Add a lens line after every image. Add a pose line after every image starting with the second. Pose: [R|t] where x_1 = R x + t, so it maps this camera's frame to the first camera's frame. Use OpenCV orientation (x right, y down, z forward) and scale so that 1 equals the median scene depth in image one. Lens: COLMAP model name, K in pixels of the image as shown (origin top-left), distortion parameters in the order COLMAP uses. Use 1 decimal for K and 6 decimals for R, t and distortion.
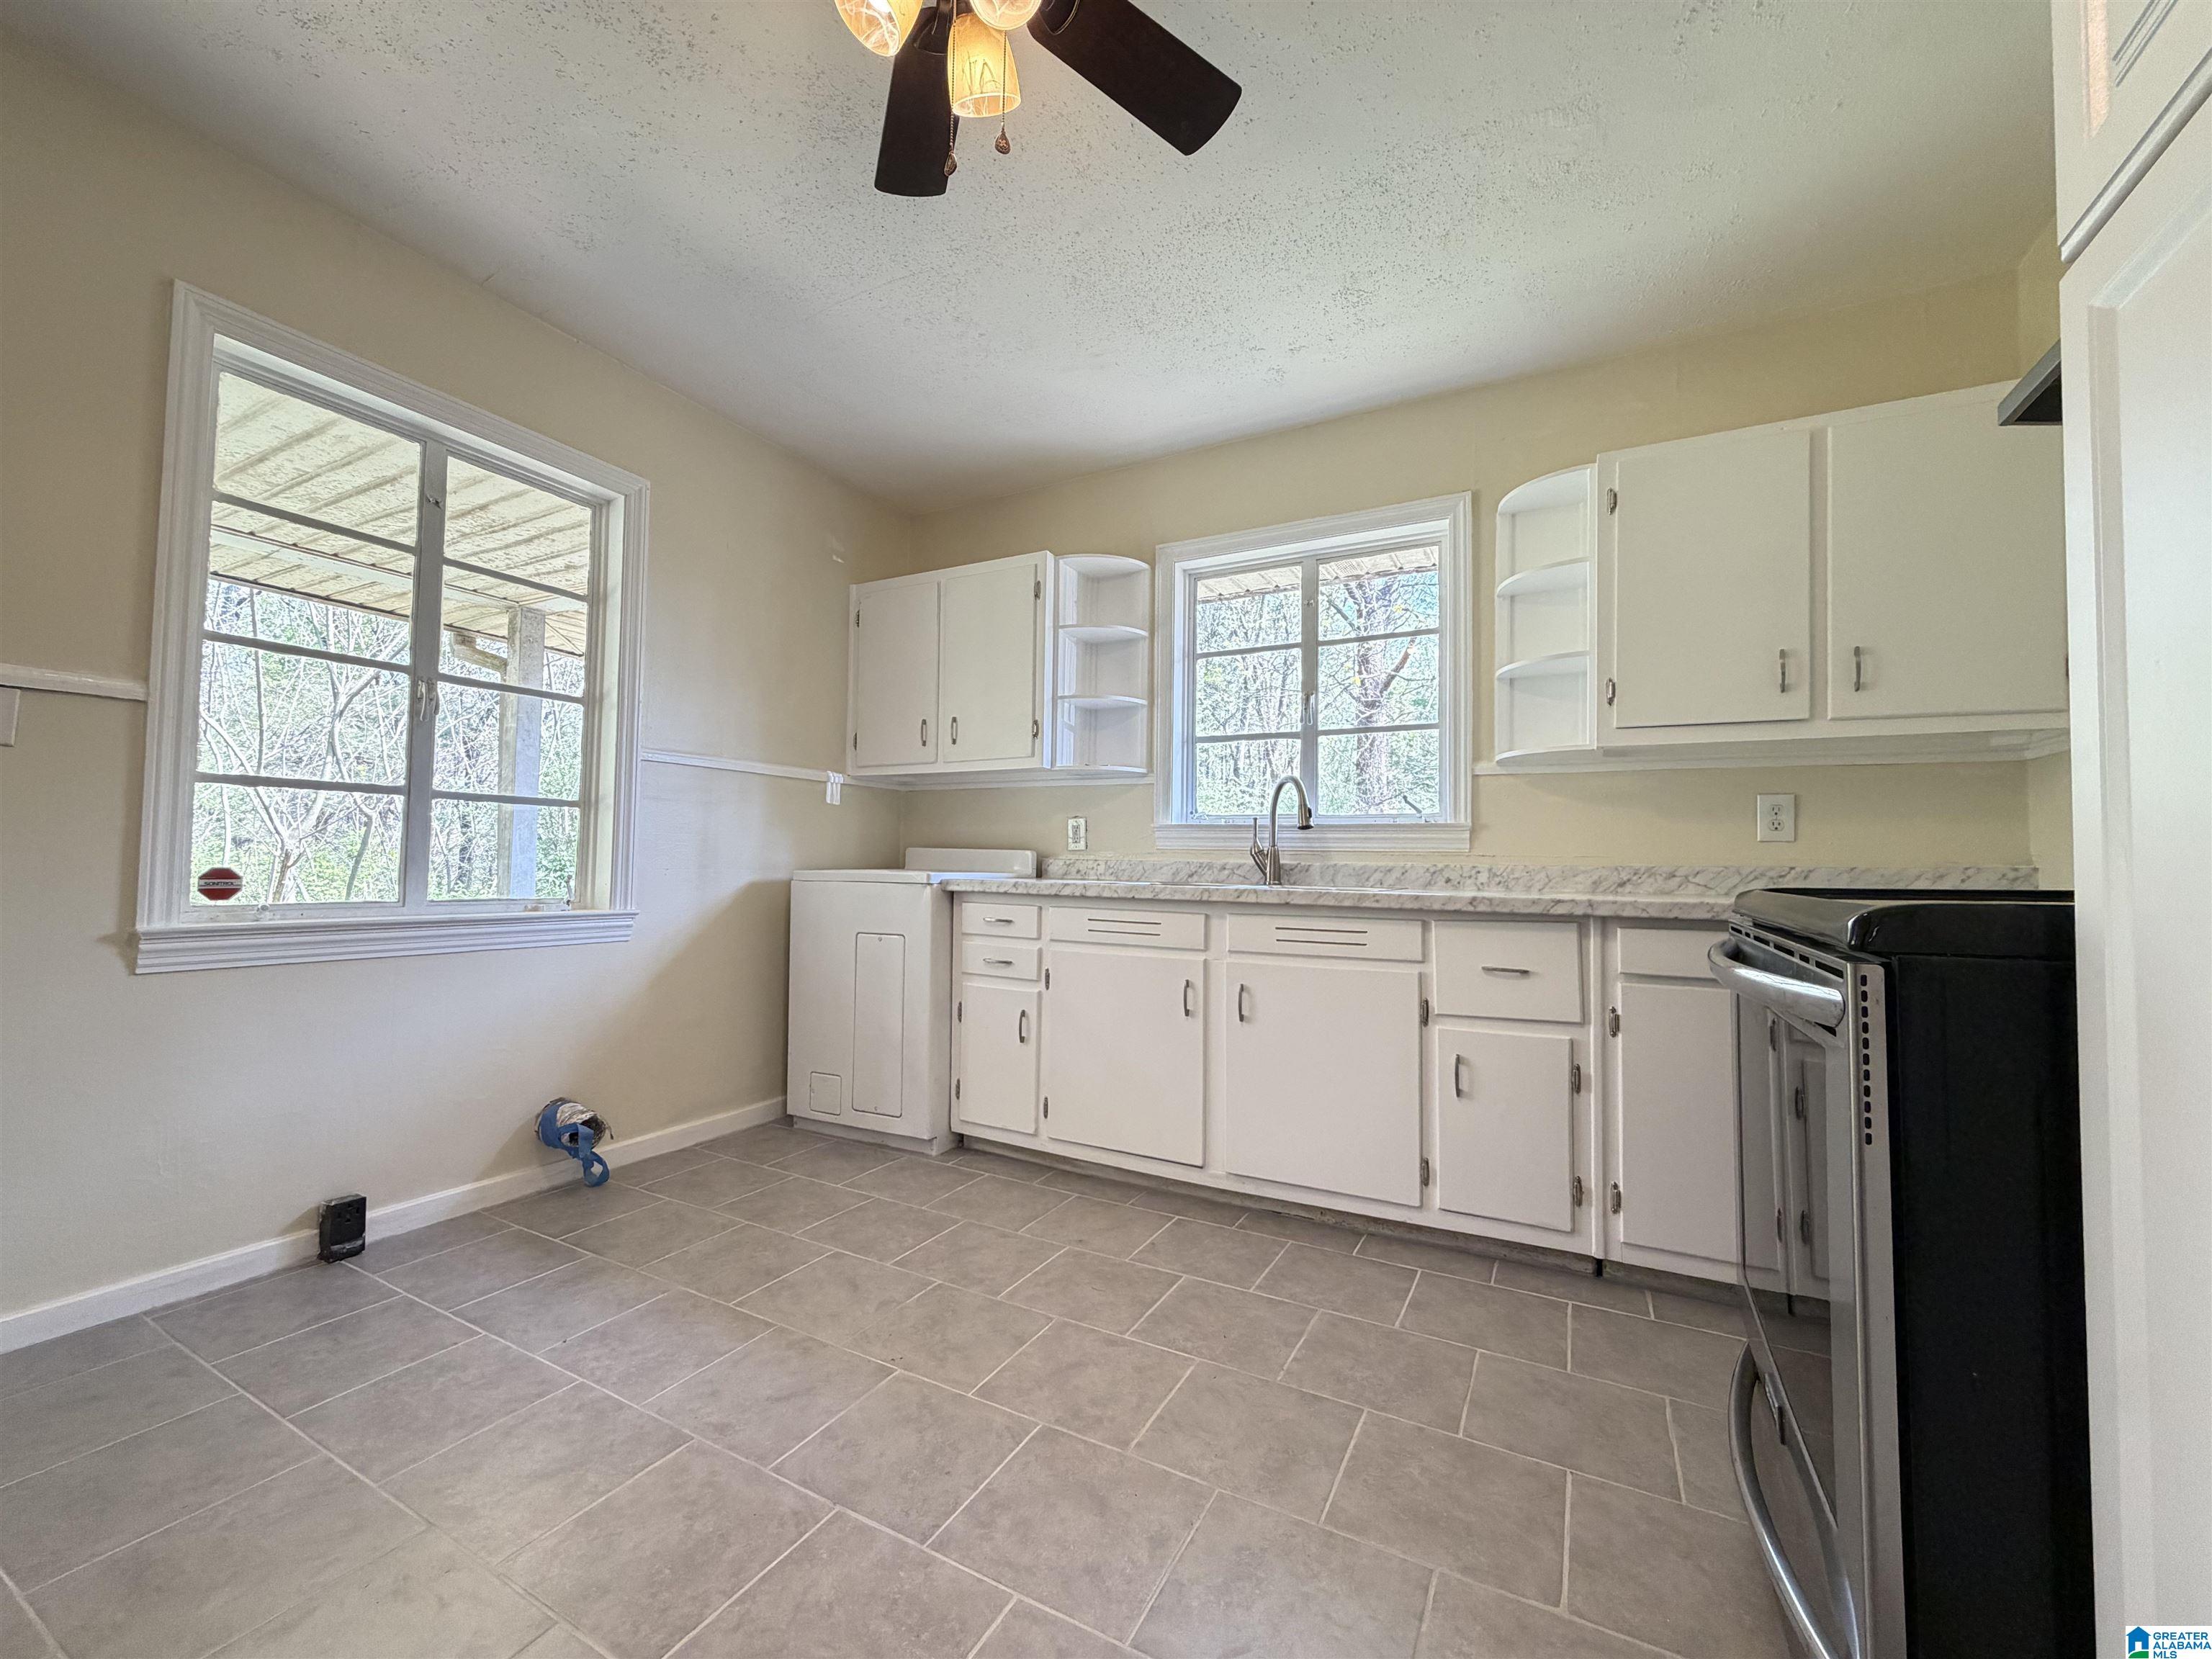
lens RADIAL K [[883.5, 0, 1098.6], [0, 883.5, 830.3], [0, 0, 1]] dist [-0.000367, 0.000765]
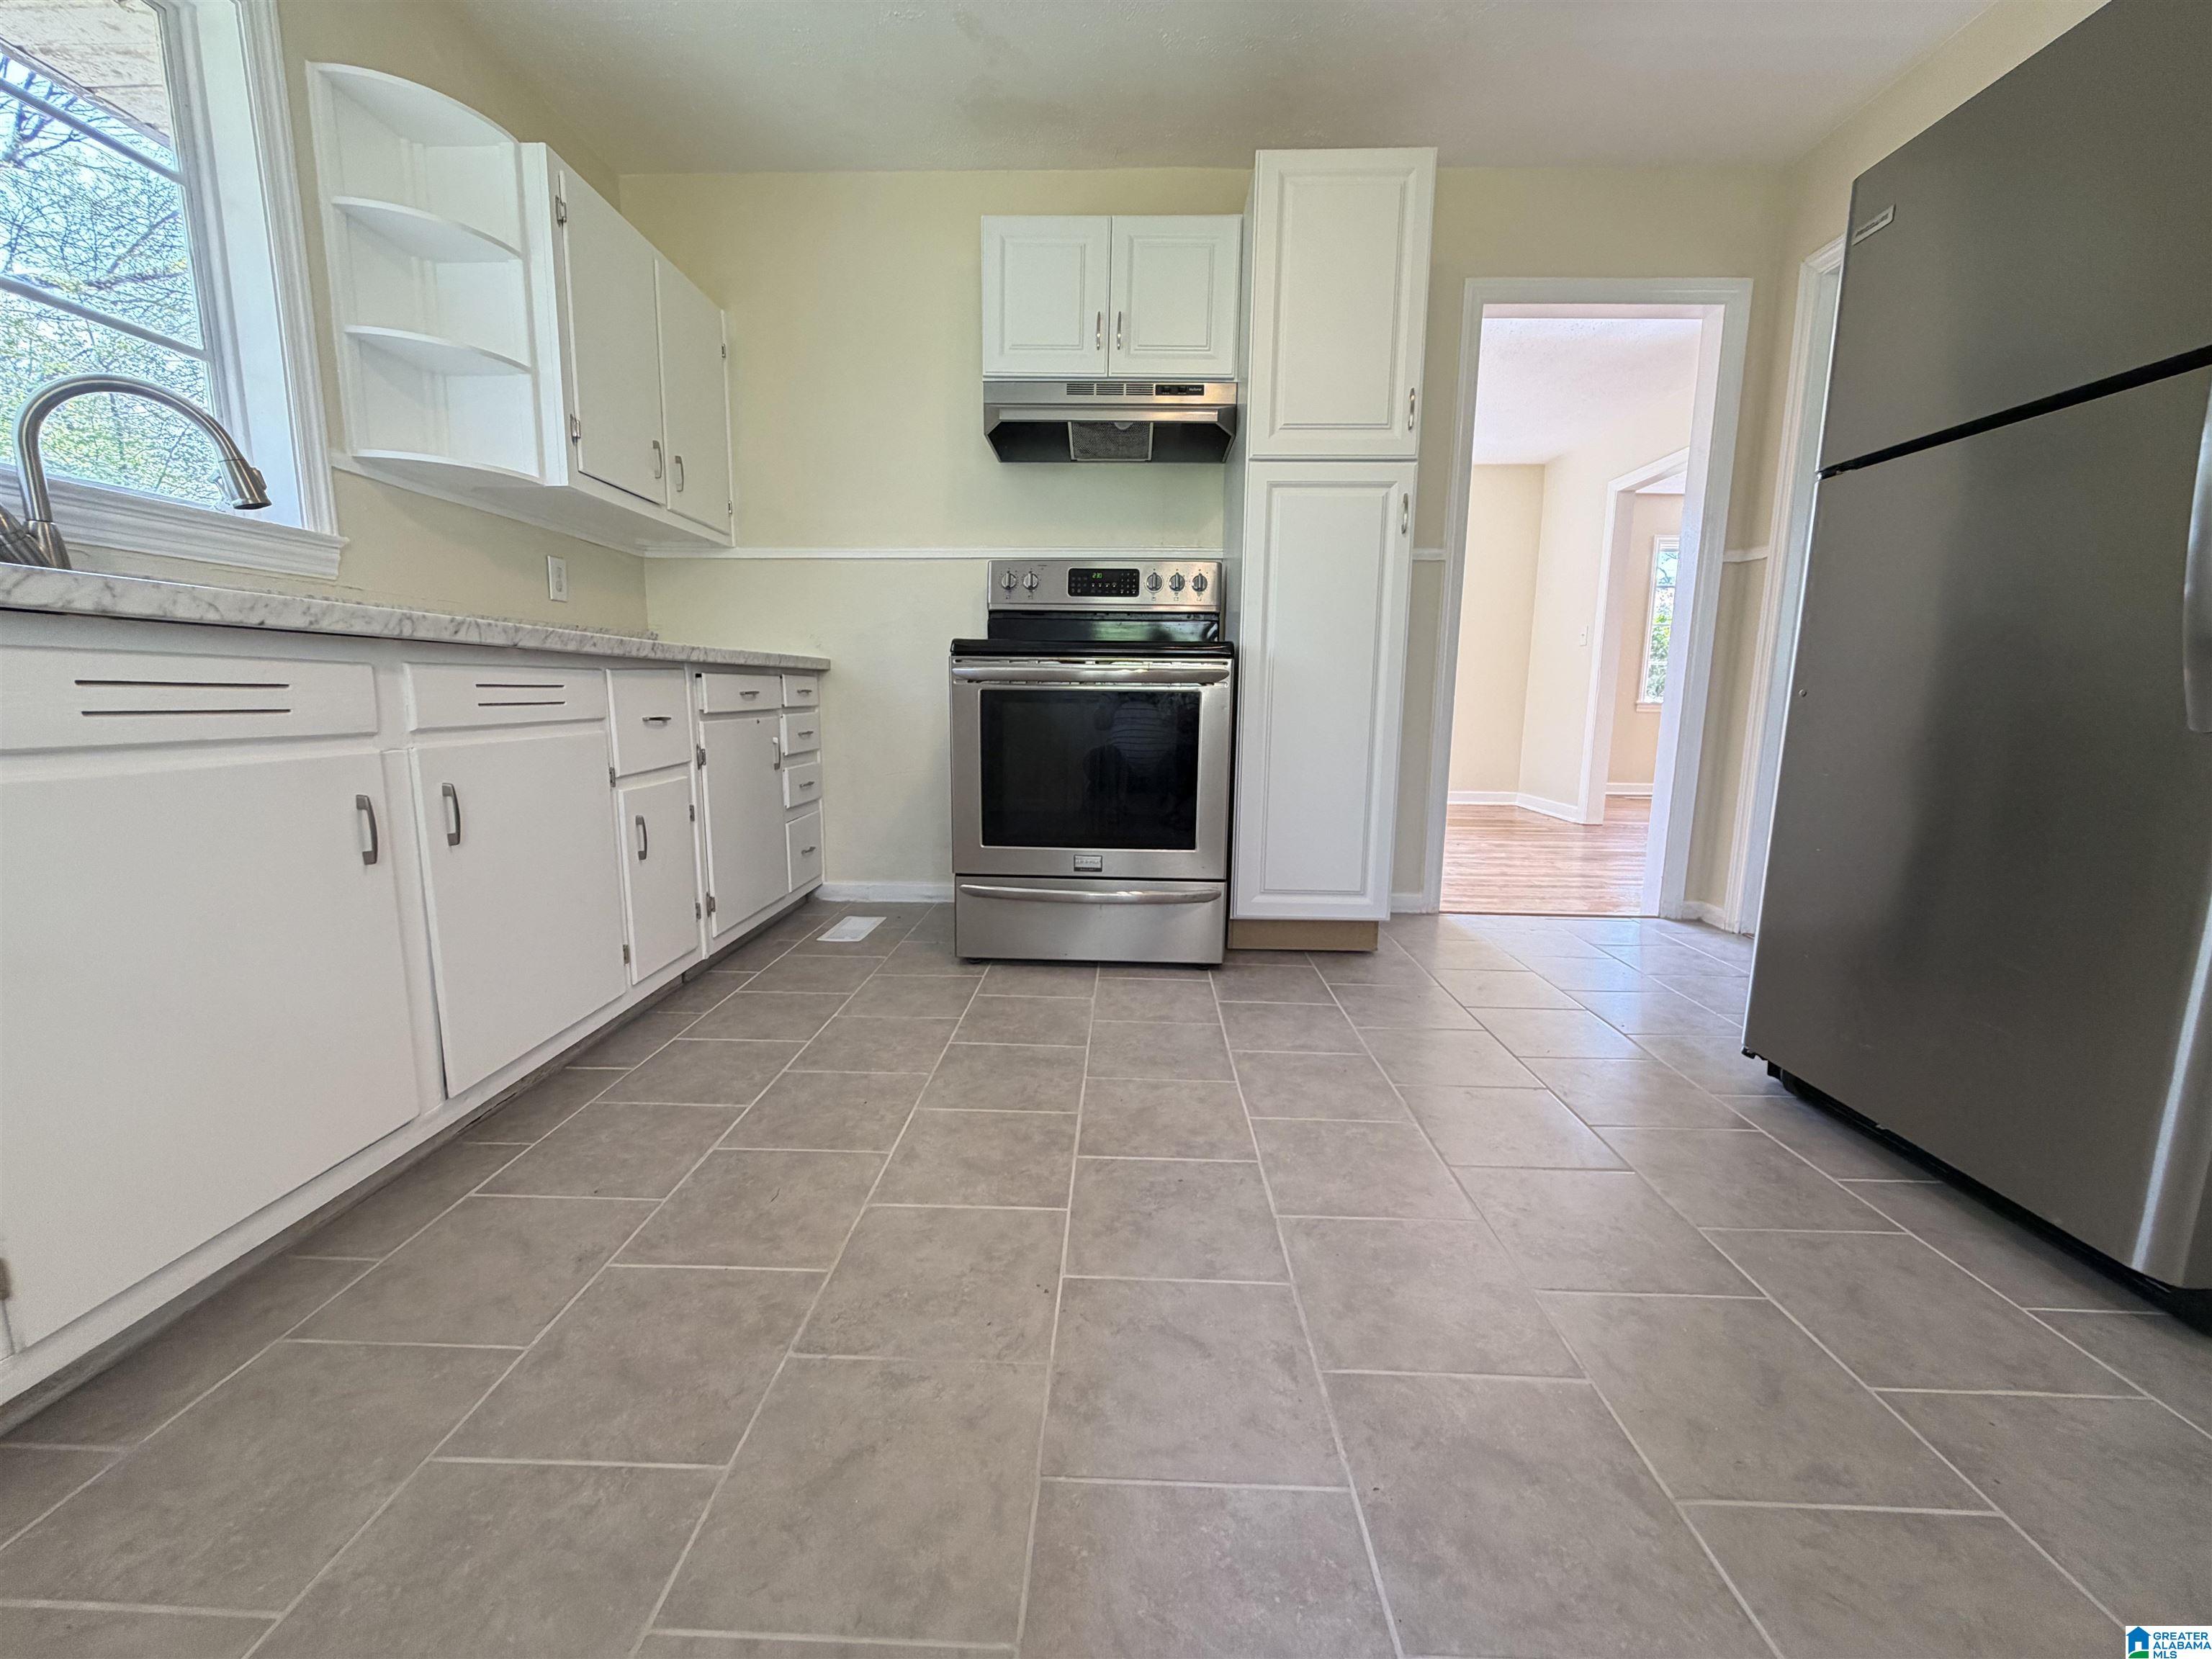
lens RADIAL K [[883.5, 0, 1098.6], [0, 883.5, 830.3], [0, 0, 1]] dist [-0.000367, 0.000765]
pose [[-0.447158, -0.157837, 0.880418, -0.699870], [-0.053796, 0.987271, 0.149671, 0.117017], [-0.892836, 0.019563, -0.449958, 1.102403]]
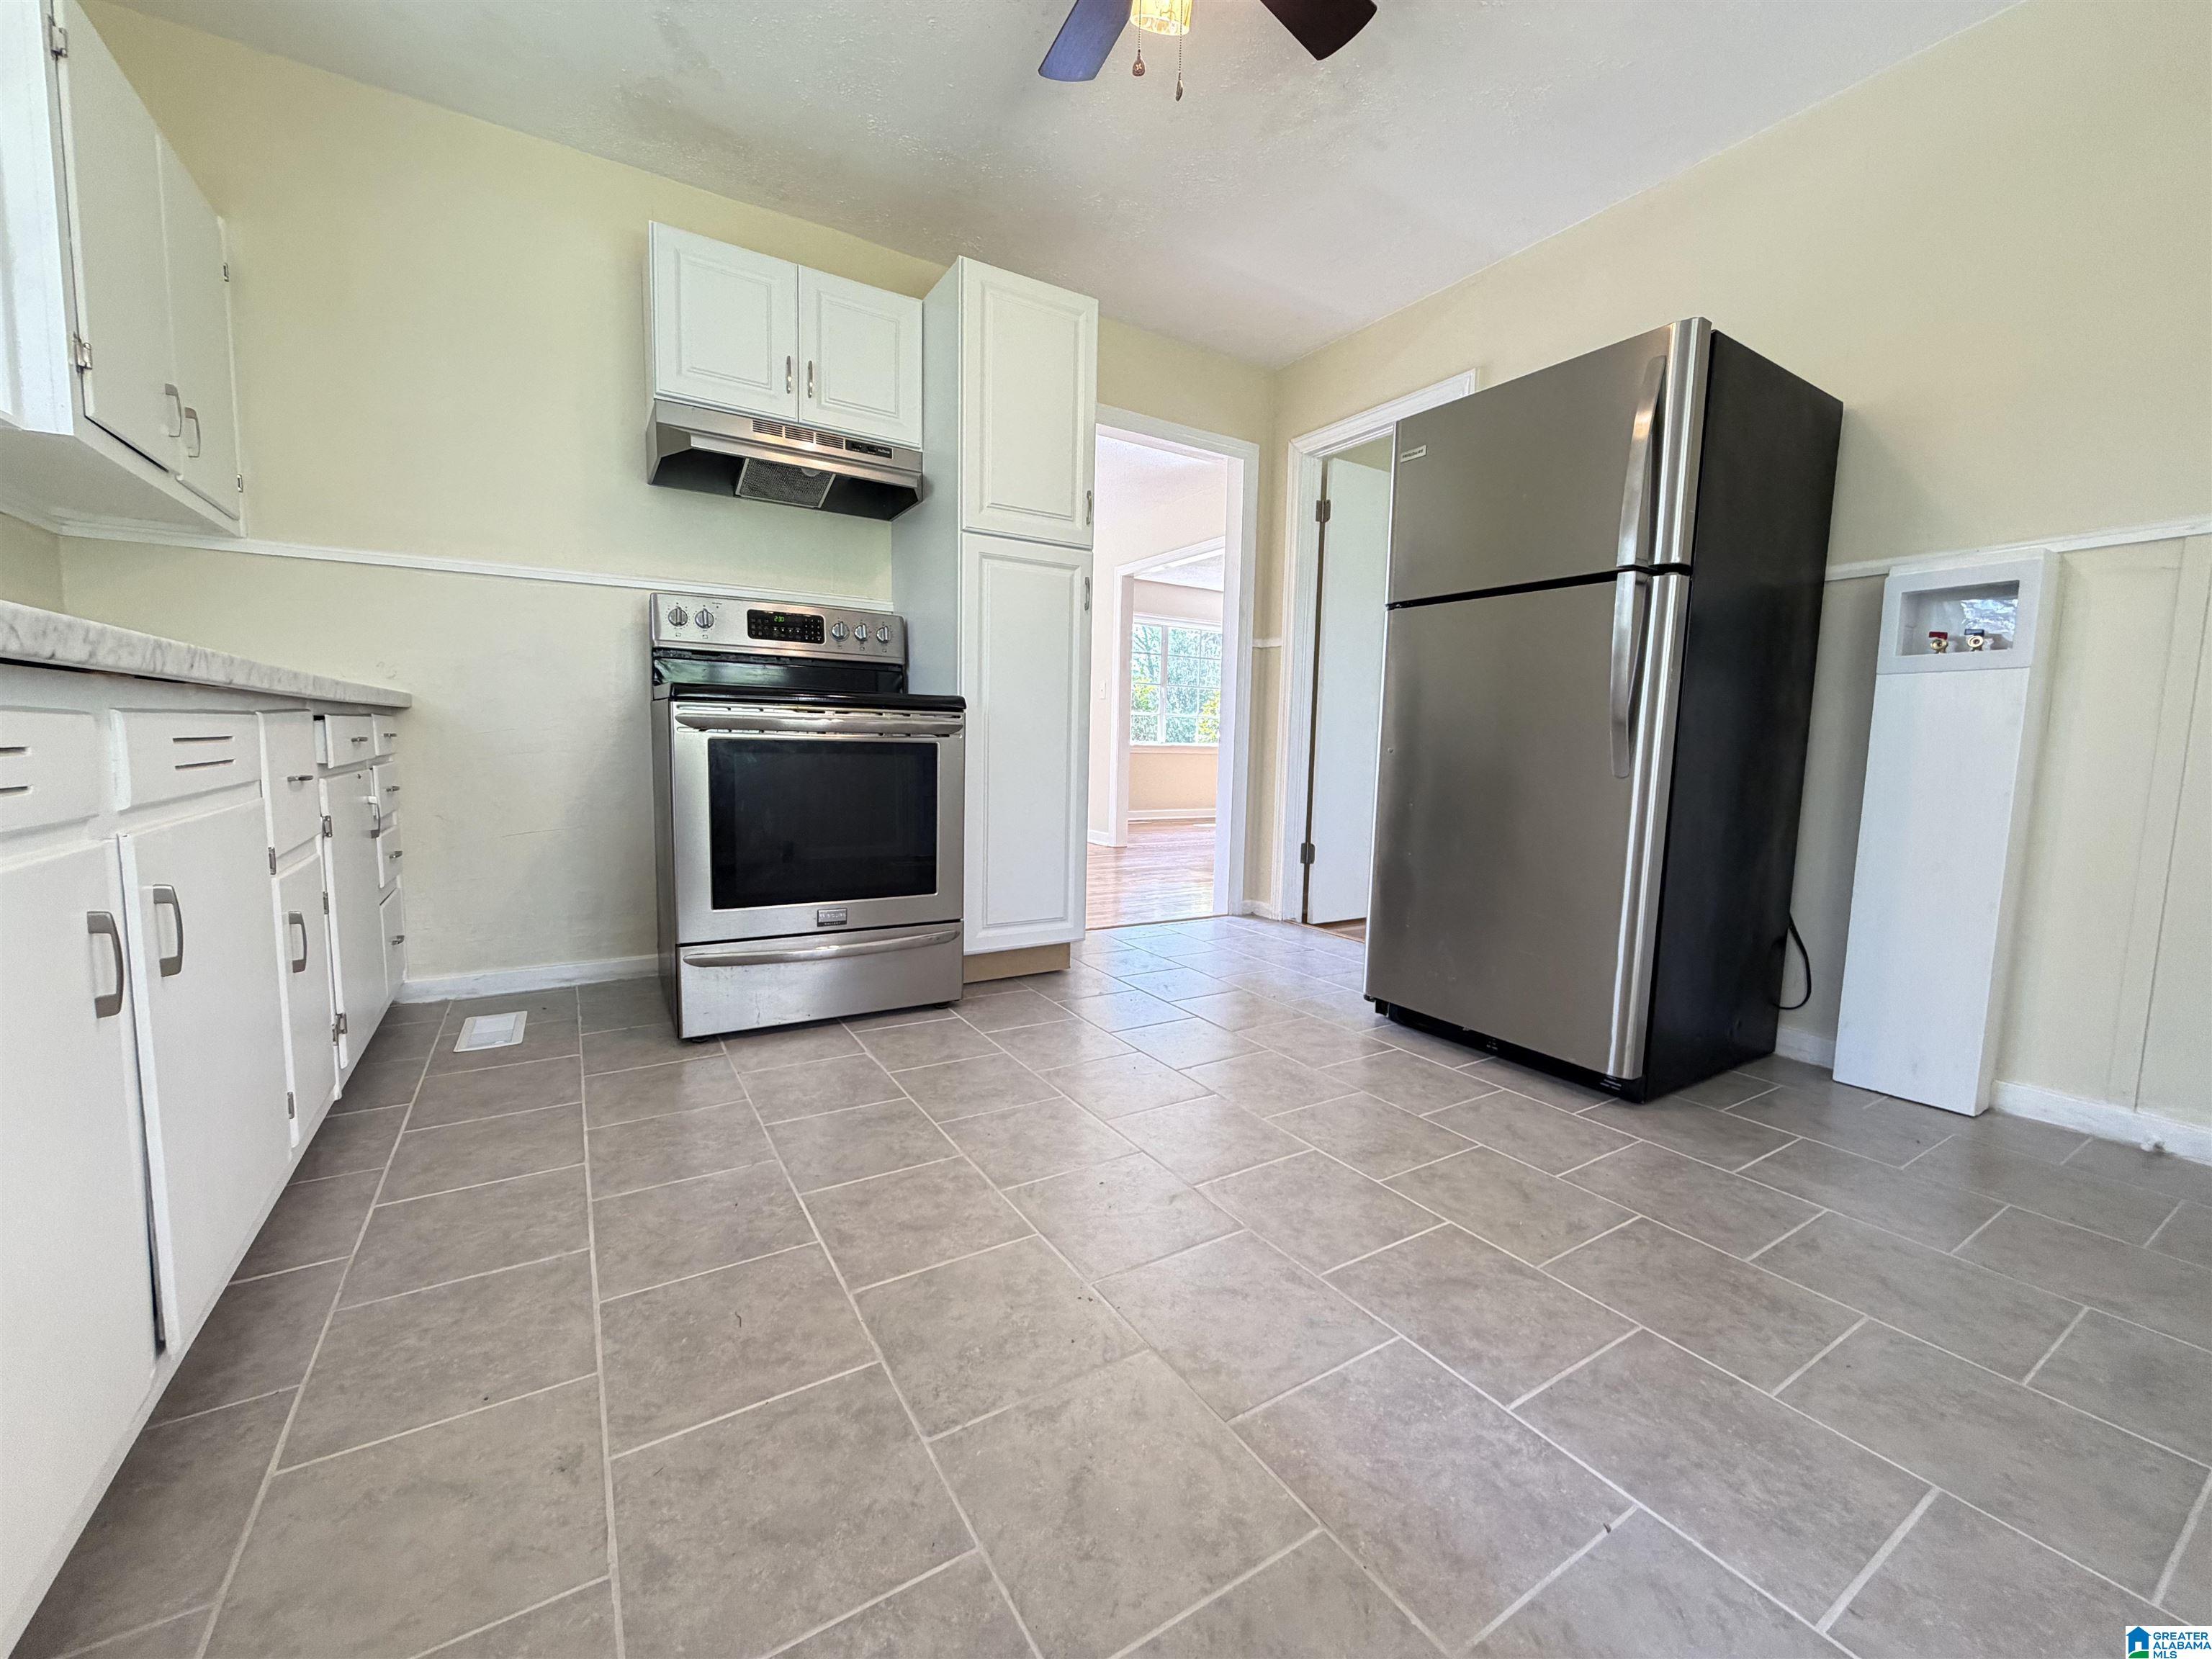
lens RADIAL K [[882.0, 0, 1100.5], [0, 882.0, 829.0], [0, 0, 1]] dist [-0.000605, -0.000118]
pose [[-0.866212, -0.085398, 0.492326, -0.504029], [-0.055914, 0.995665, 0.074329, 0.119784], [-0.496539, 0.036856, -0.867232, 1.424032]]
